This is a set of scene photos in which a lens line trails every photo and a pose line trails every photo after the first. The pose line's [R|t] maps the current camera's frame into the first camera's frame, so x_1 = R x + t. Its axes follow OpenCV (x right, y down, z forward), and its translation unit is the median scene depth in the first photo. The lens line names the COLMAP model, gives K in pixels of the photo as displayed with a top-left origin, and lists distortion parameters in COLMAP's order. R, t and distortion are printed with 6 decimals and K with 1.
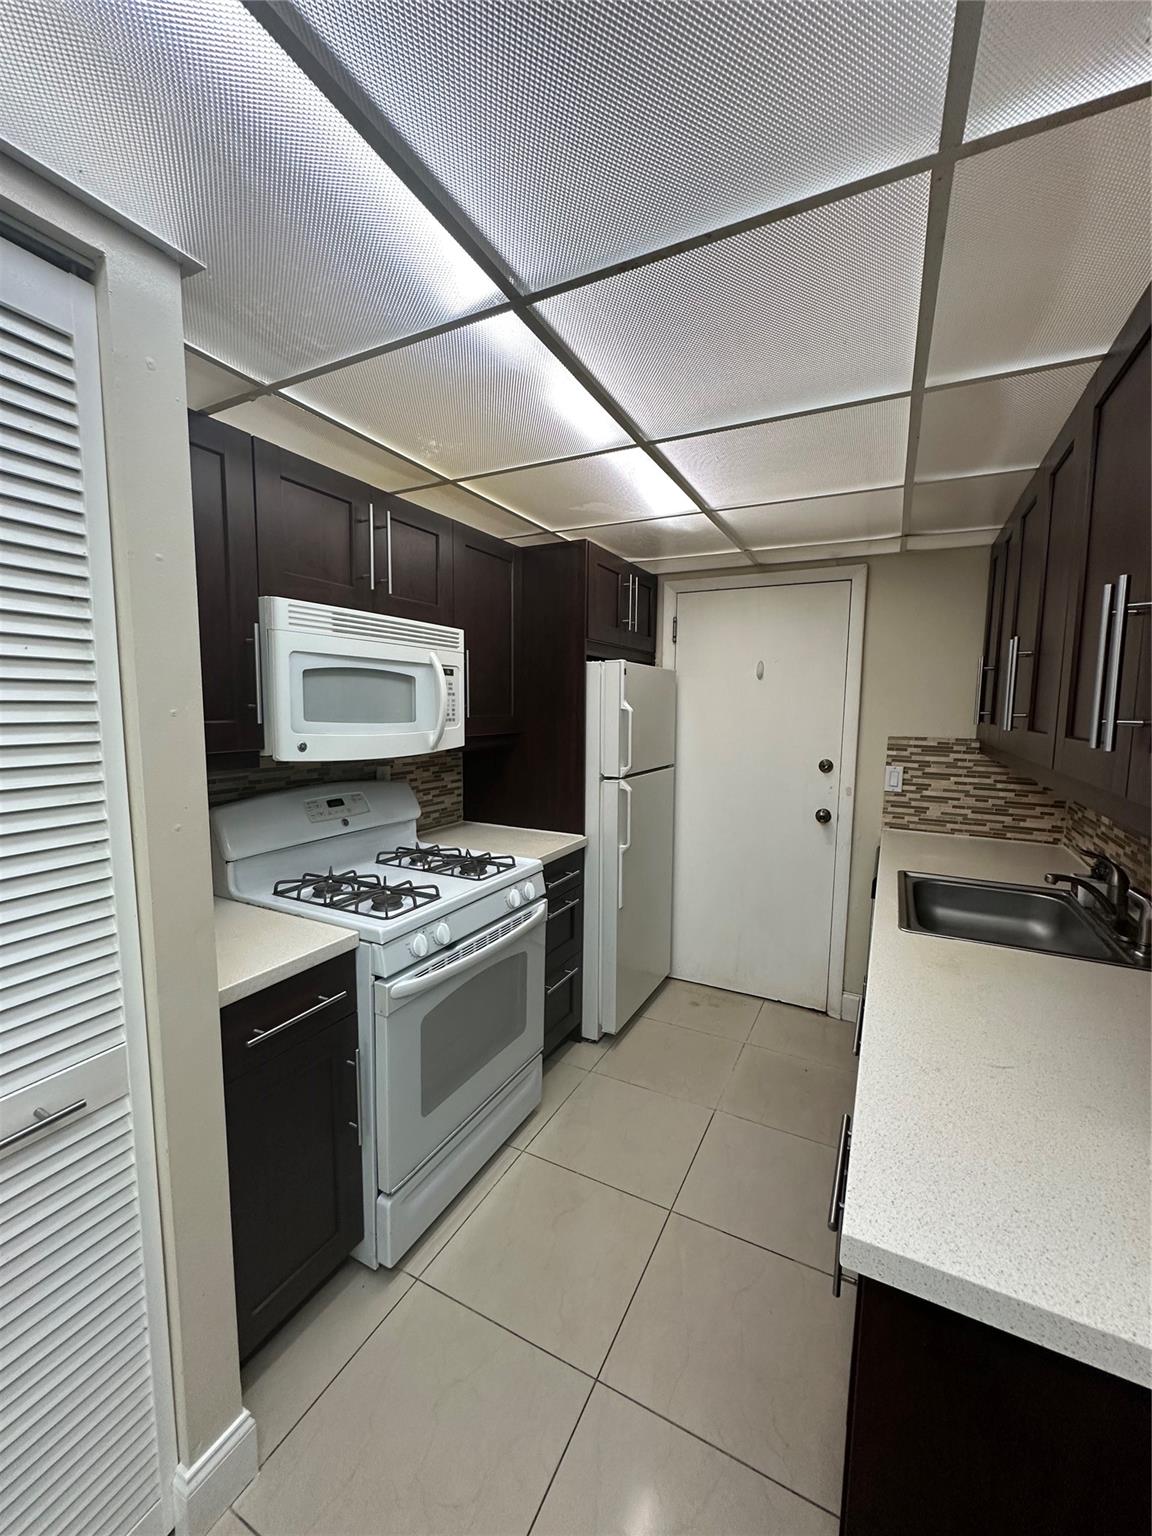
lens RADIAL K [[610.4, 0, 578.0], [0, 610.4, 770.0], [0, 0, 1]] dist [-0.005371, 0.000958]
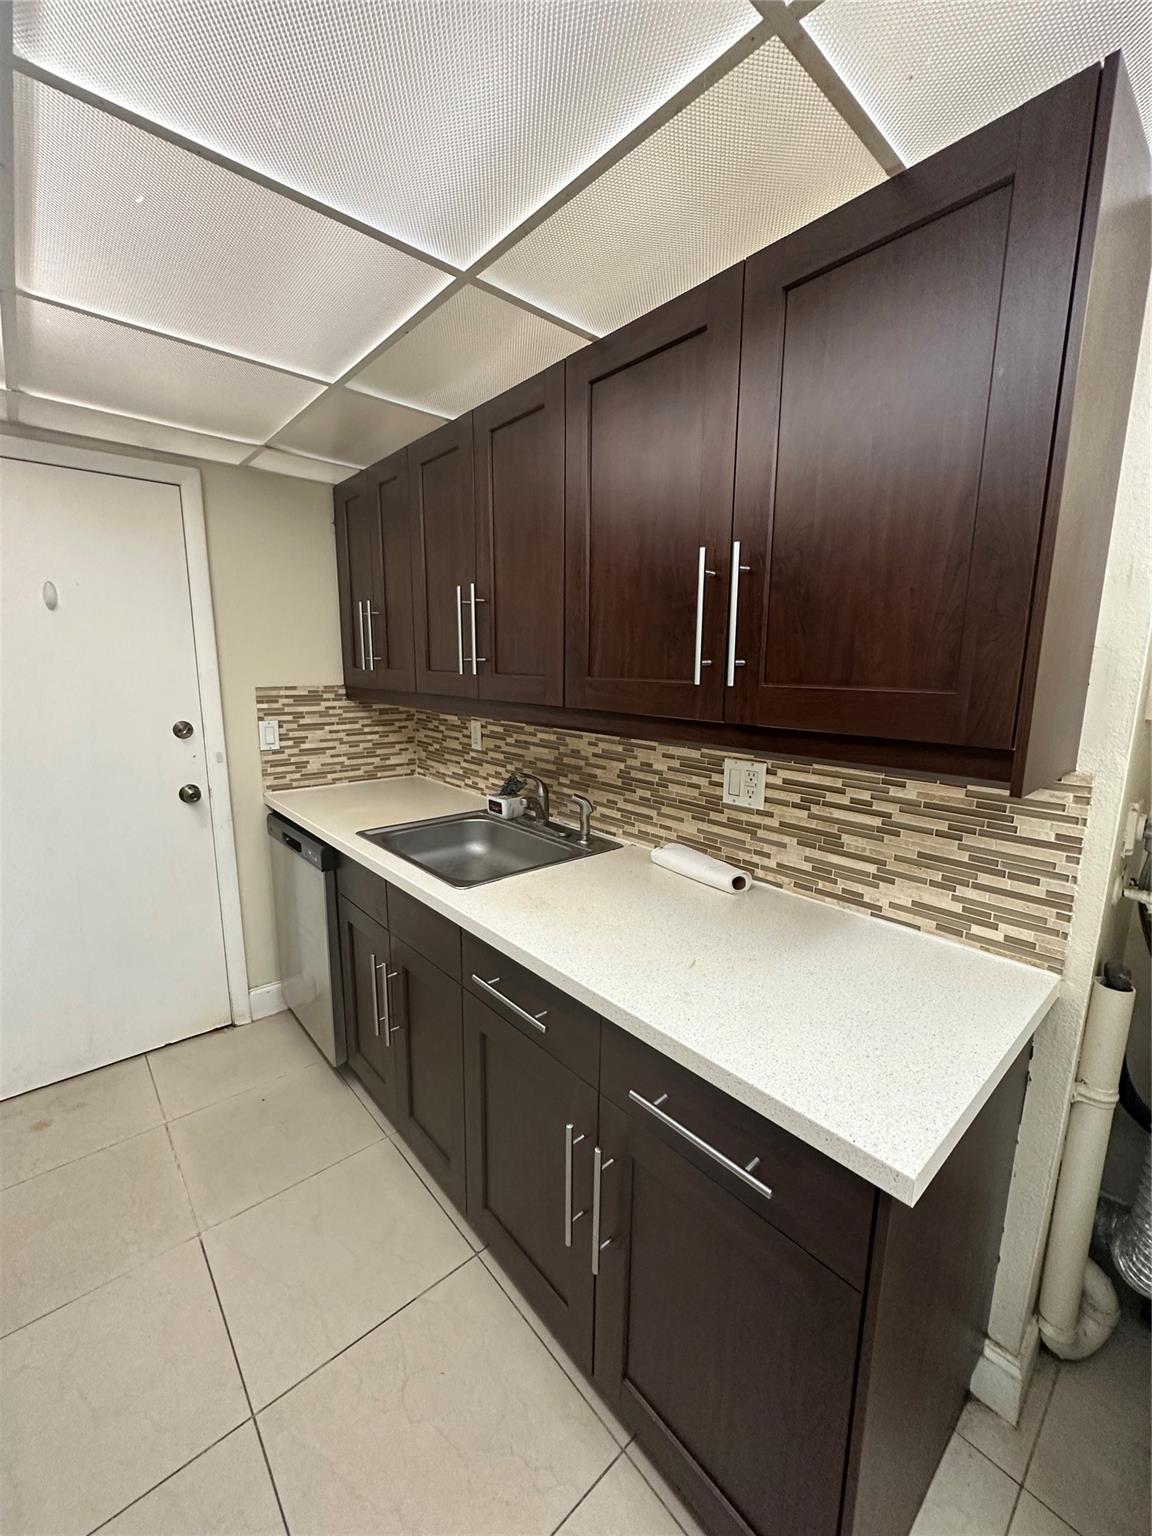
lens RADIAL K [[610.4, 0, 576.0], [0, 610.4, 769.7], [0, 0, 1]] dist [-0.005371, 0.000958]
pose [[0.362599, -0.172374, 0.915865, -0.139947], [0.094216, 0.984491, 0.147989, -0.025992], [-0.927171, 0.032629, 0.373216, 0.269692]]
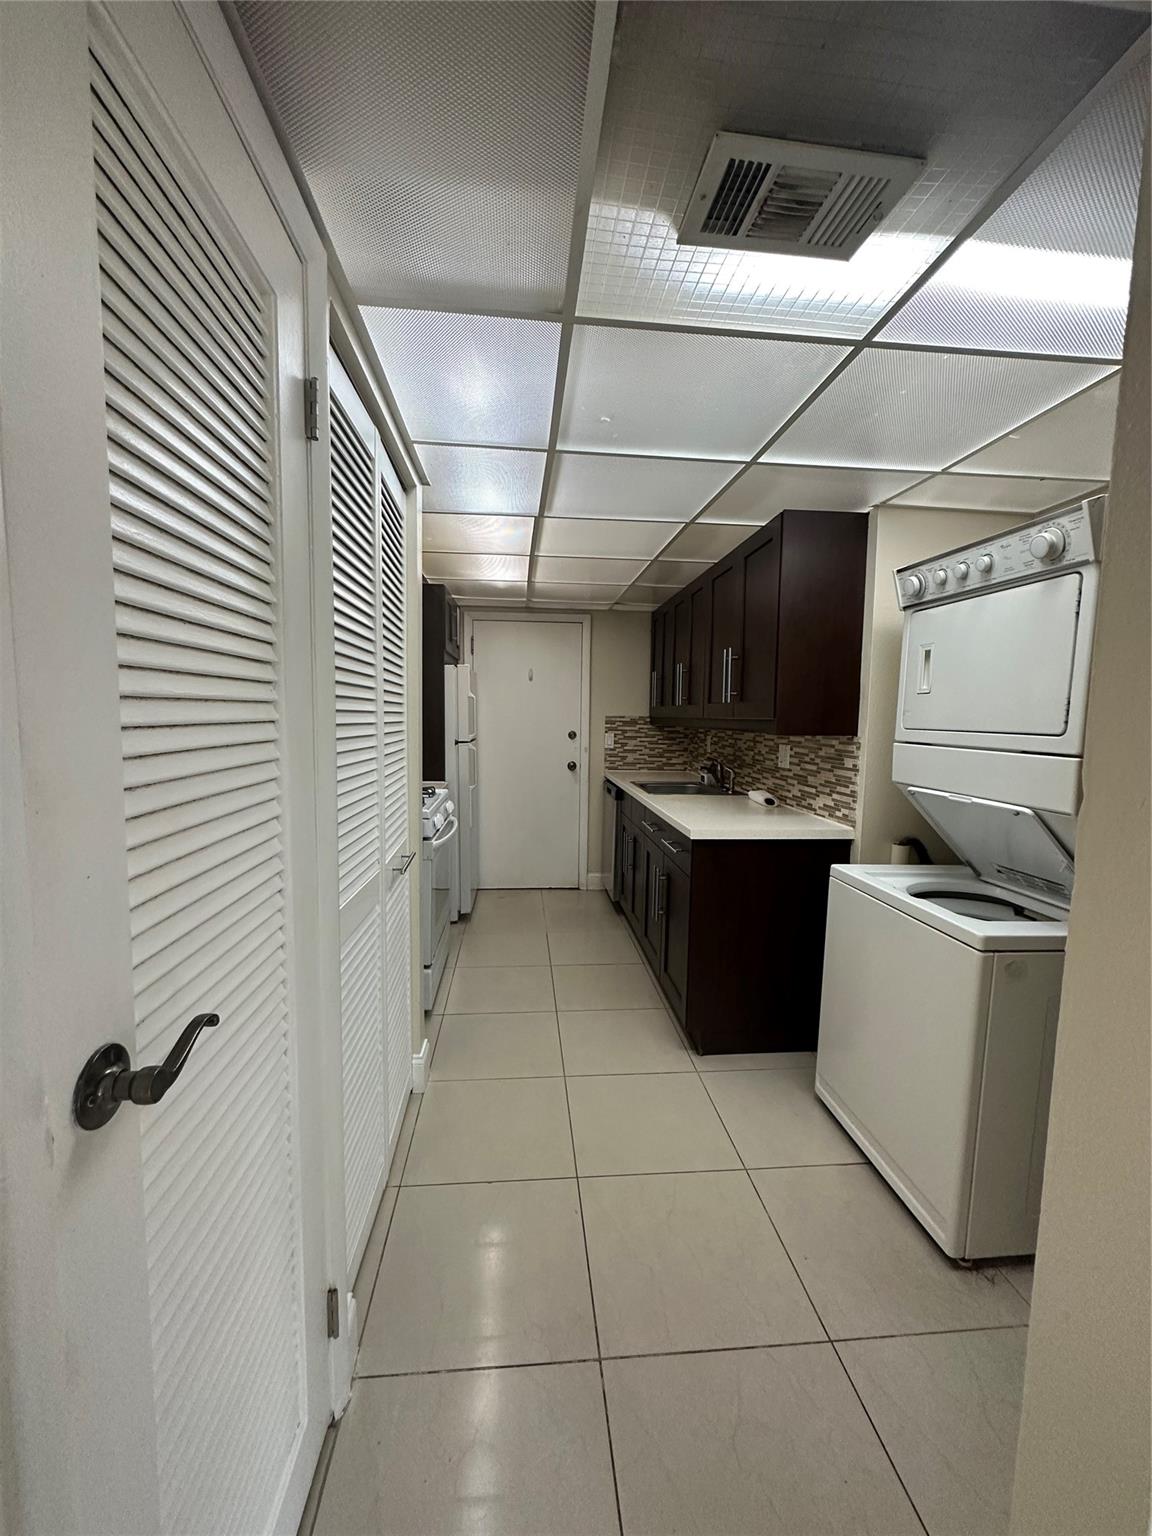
lens RADIAL K [[610.4, 0, 576.9], [0, 610.4, 770.9], [0, 0, 1]] dist [-0.005371, 0.000958]
pose [[0.843187, -0.048298, 0.535447, -0.498463], [0.052706, 0.998585, 0.007077, 0.084984], [-0.535031, 0.022254, 0.844539, -0.413462]]
